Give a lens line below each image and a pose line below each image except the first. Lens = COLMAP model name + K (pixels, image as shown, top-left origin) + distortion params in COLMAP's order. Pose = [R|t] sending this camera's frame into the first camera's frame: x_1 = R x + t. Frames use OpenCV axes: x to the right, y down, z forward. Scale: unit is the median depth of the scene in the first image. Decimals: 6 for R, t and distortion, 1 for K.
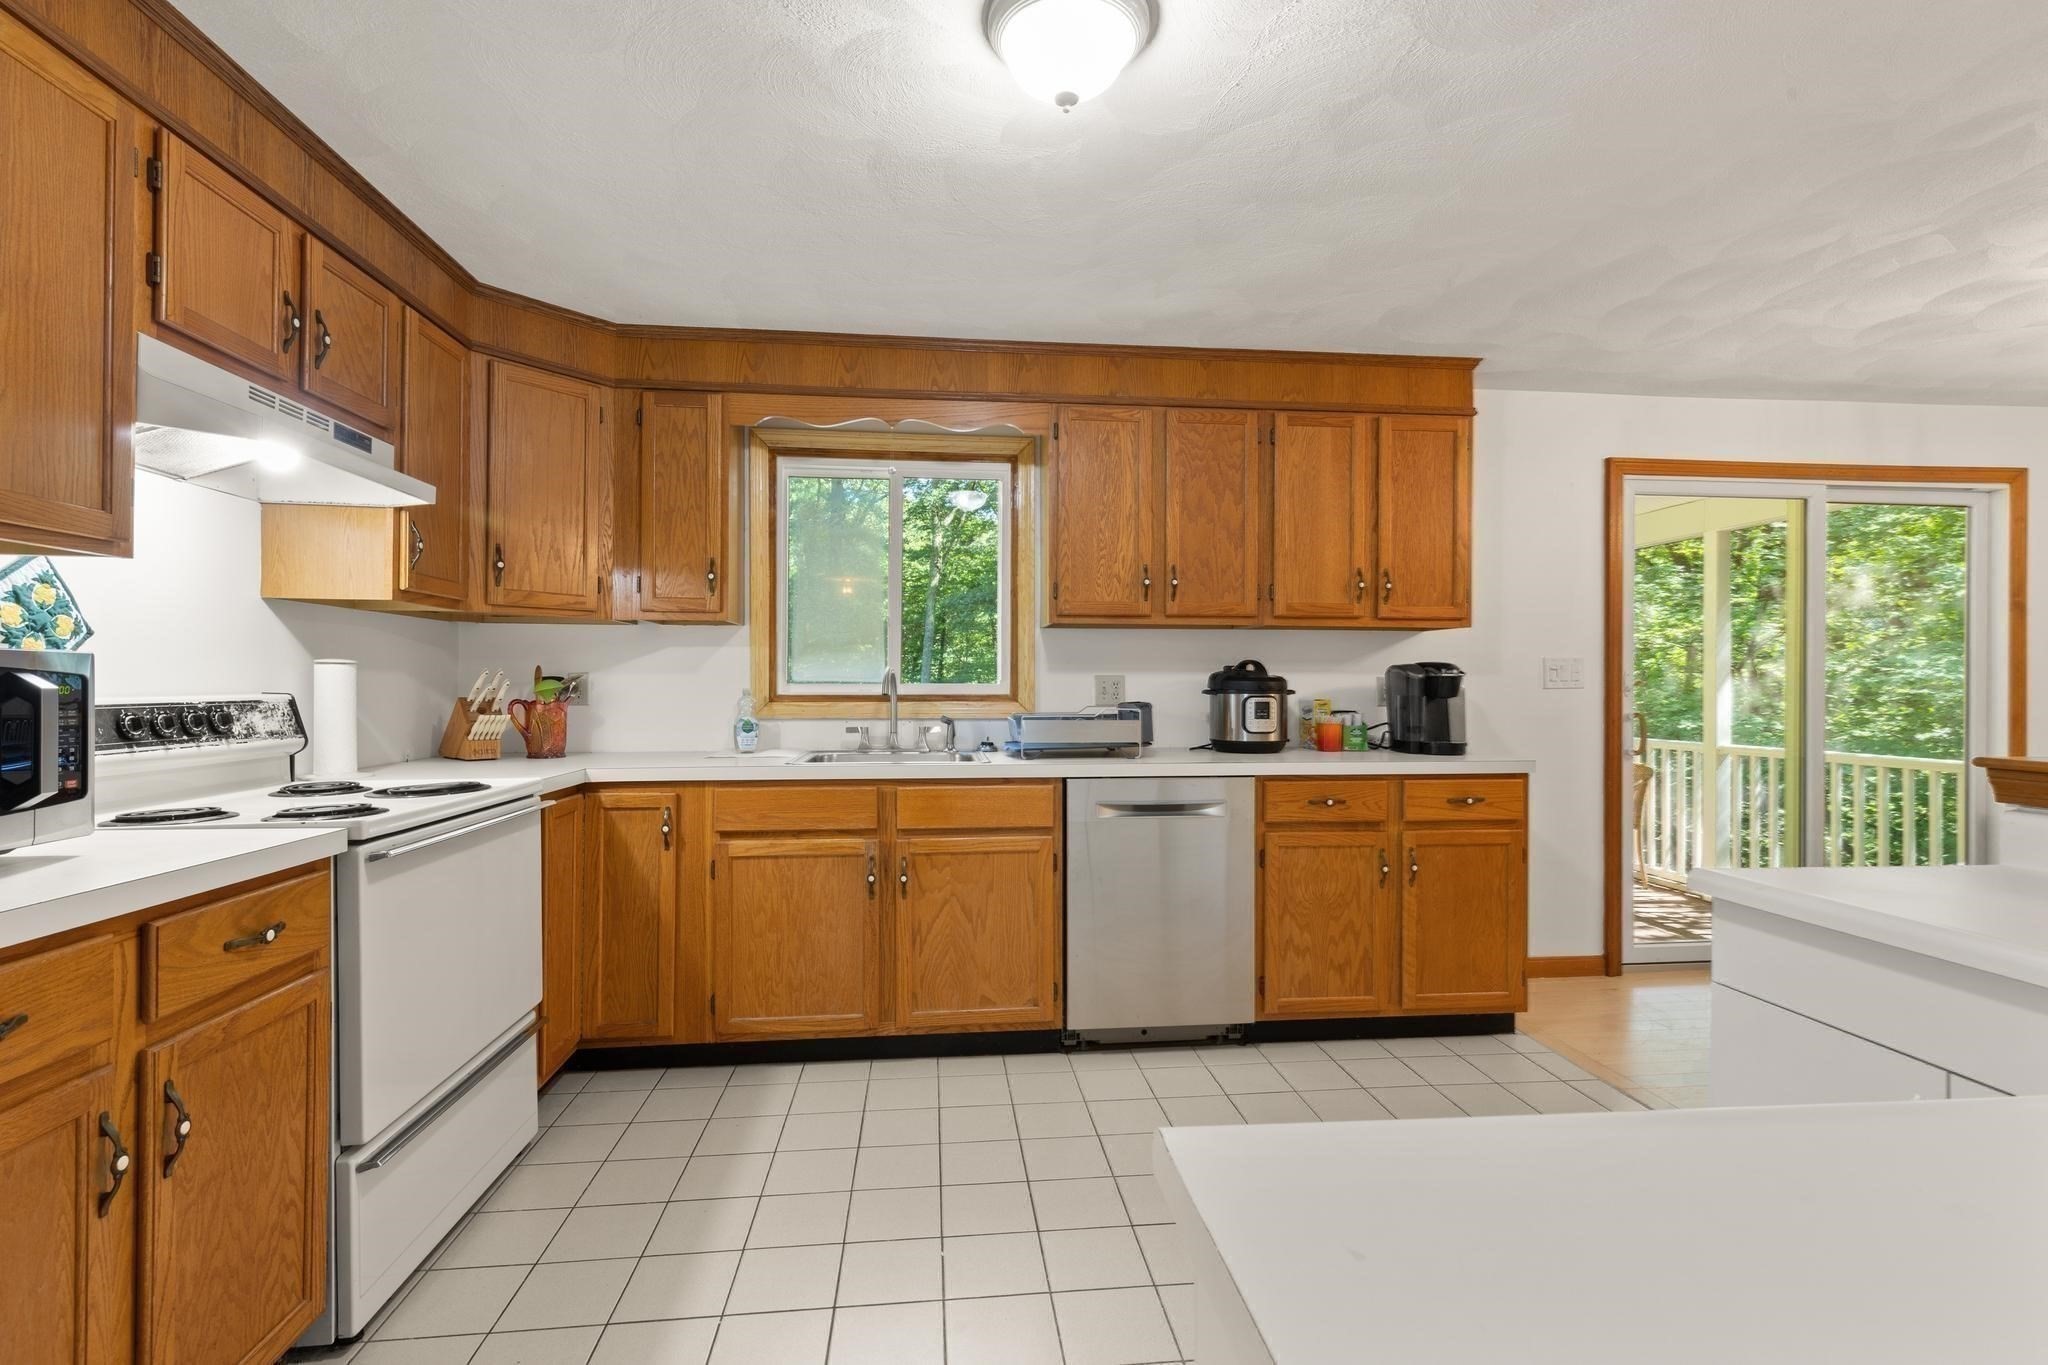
lens RADIAL K [[941.2, 0, 1021.7], [0, 941.2, 675.8], [0, 0, 1]] dist [0.001045, -0.000258]
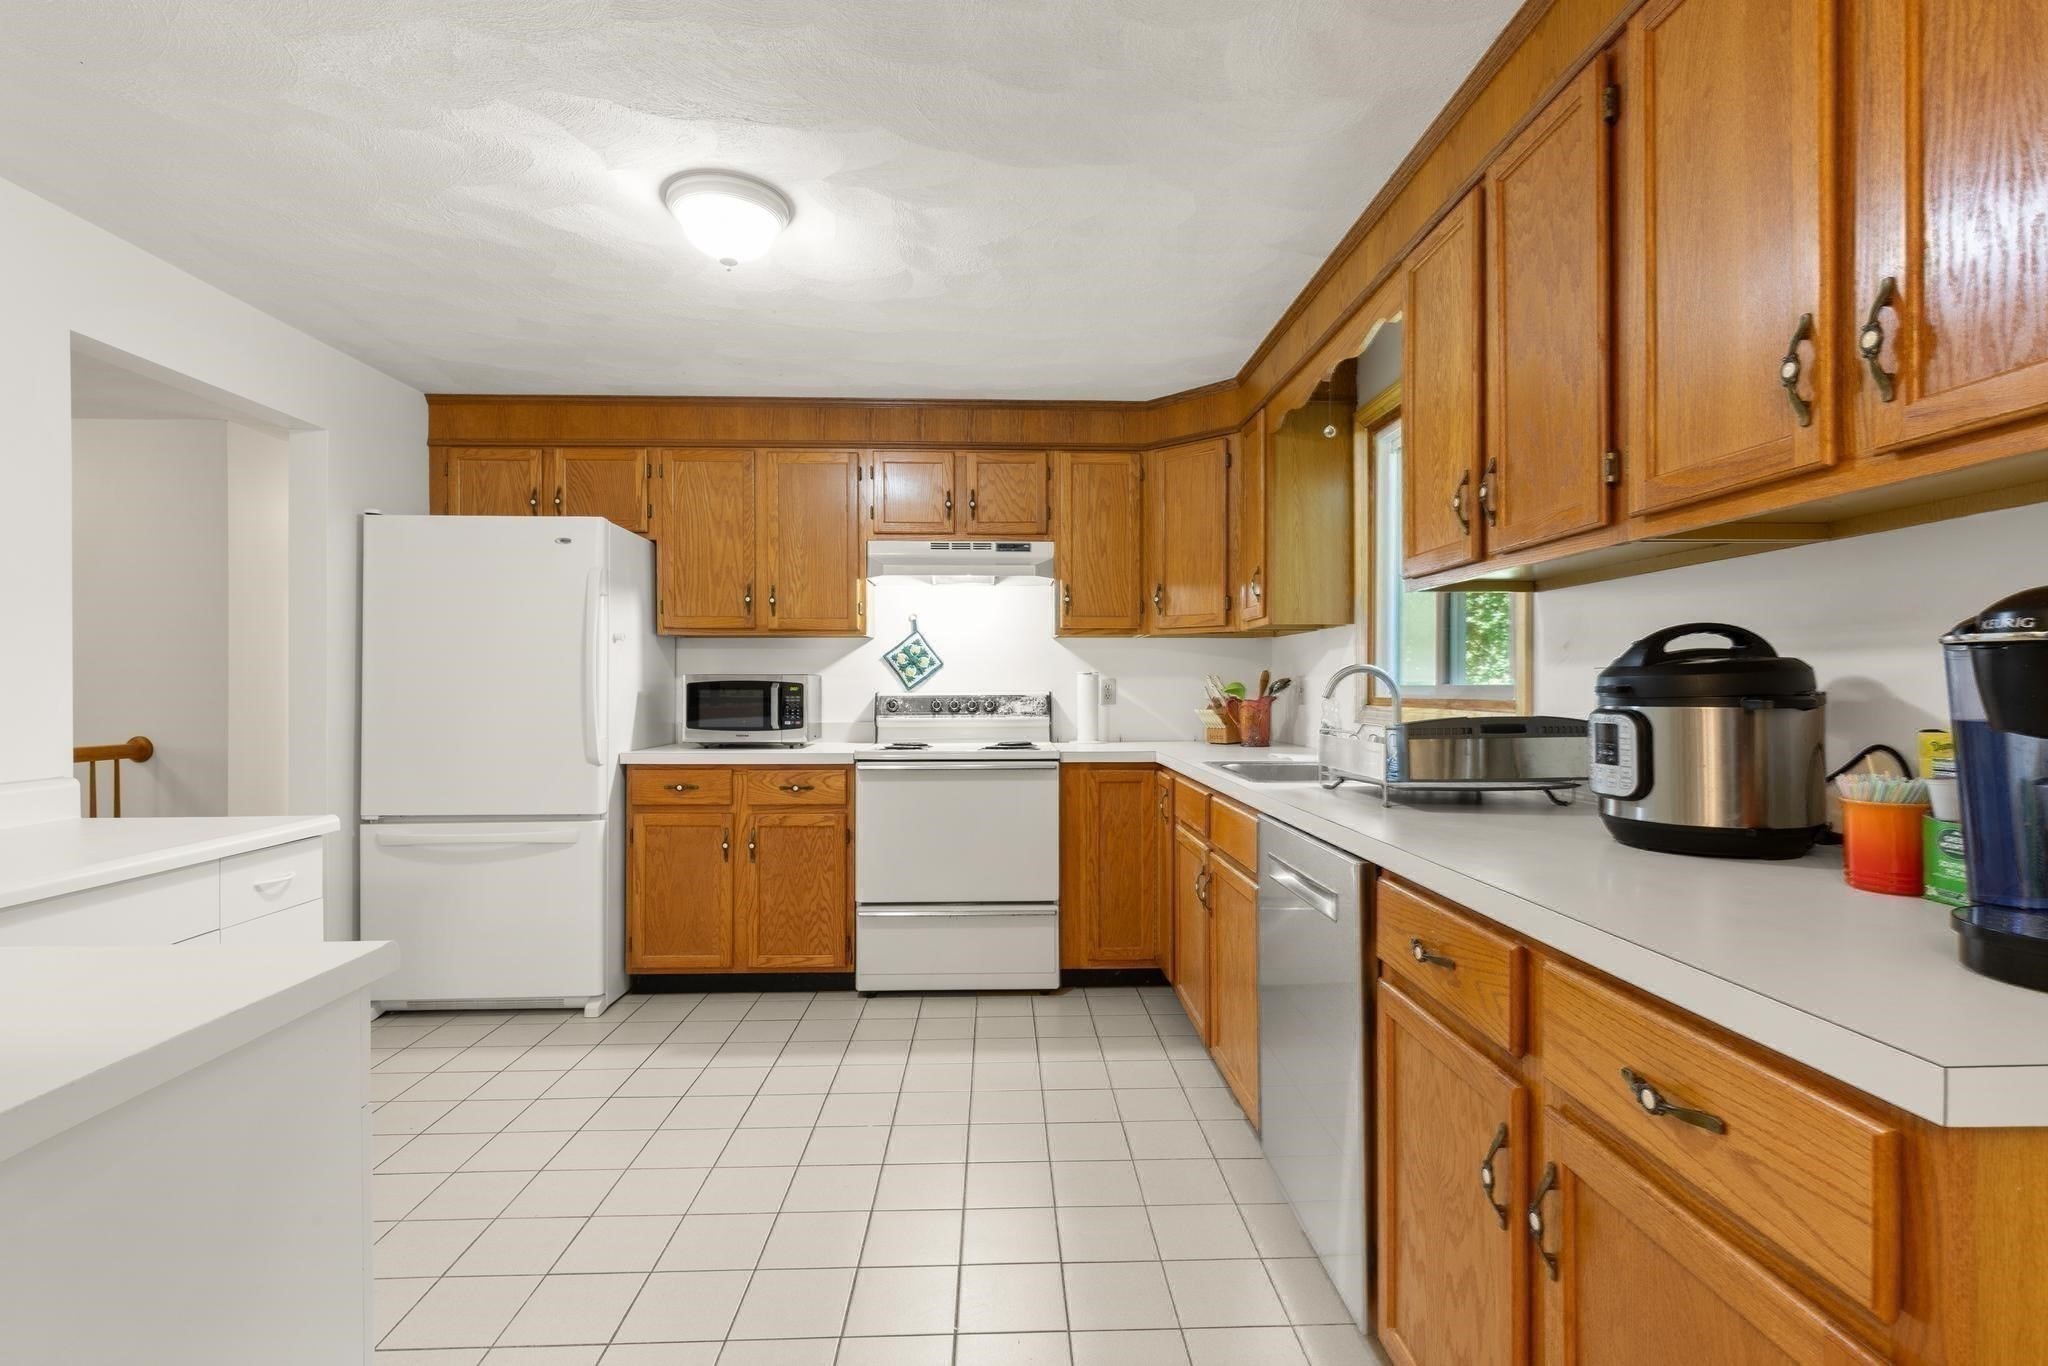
lens RADIAL K [[948.4, 0, 1042.6], [0, 948.4, 679.1], [0, 0, 1]] dist [0.001789, 0.000070]
pose [[-0.063002, -0.009576, -0.997967, 0.841008], [0.010509, 0.999892, -0.010258, 0.011188], [0.997958, -0.011133, -0.062895, 0.922779]]
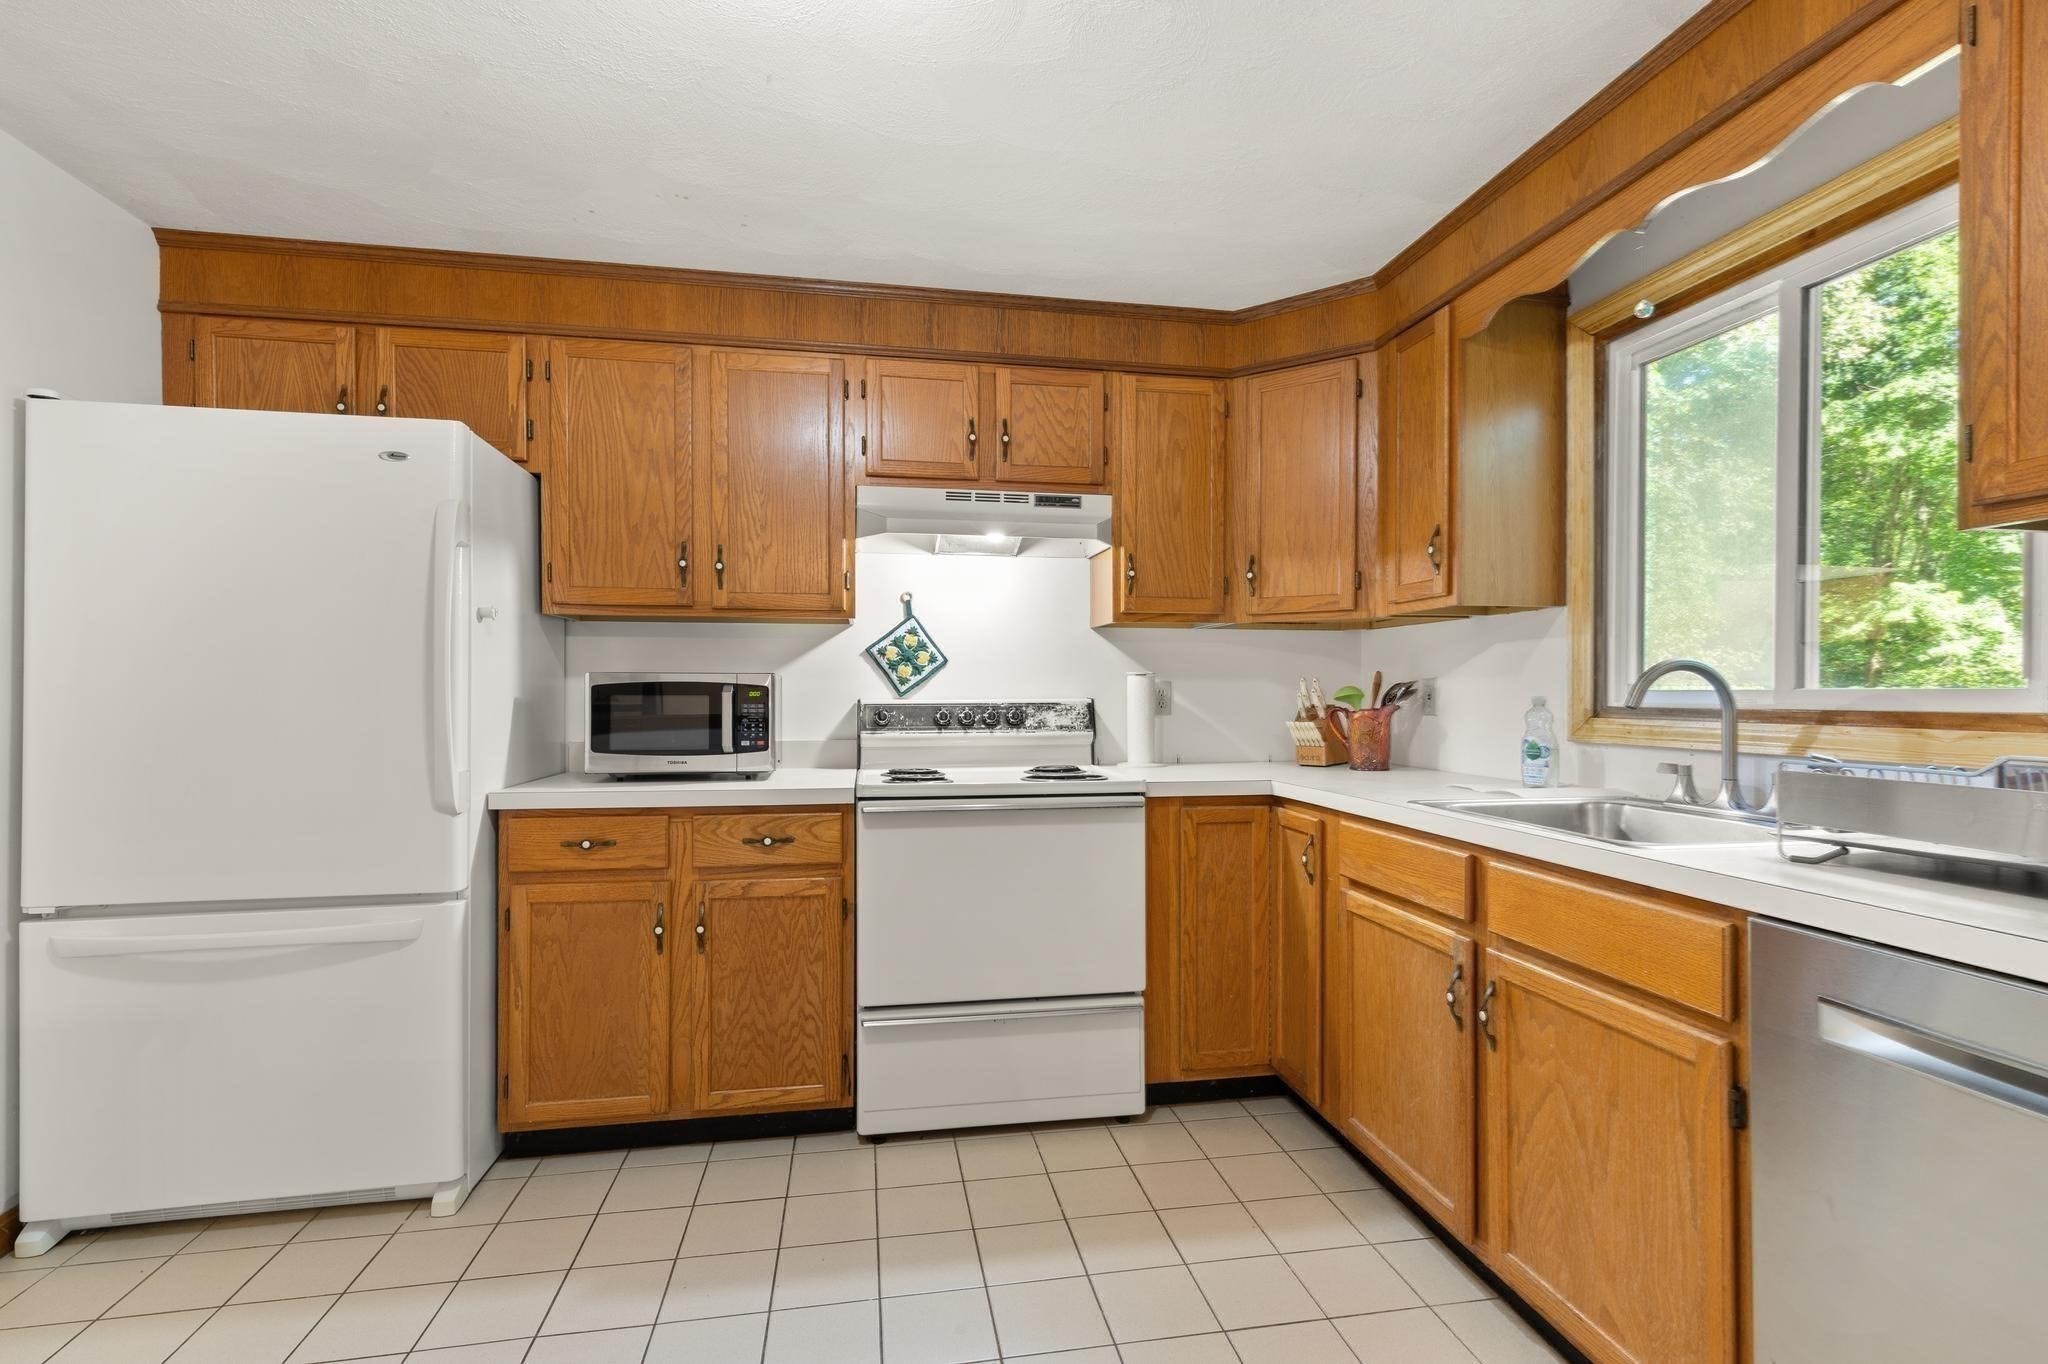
lens RADIAL K [[940.8, 0, 1036.4], [0, 940.8, 691.6], [0, 0, 1]] dist [0.003115, 0.000088]
pose [[0.076348, -0.002663, -0.997078, 0.458085], [0.009092, 0.999957, -0.001975, 0.009453], [0.997040, -0.008915, 0.076369, 0.688975]]
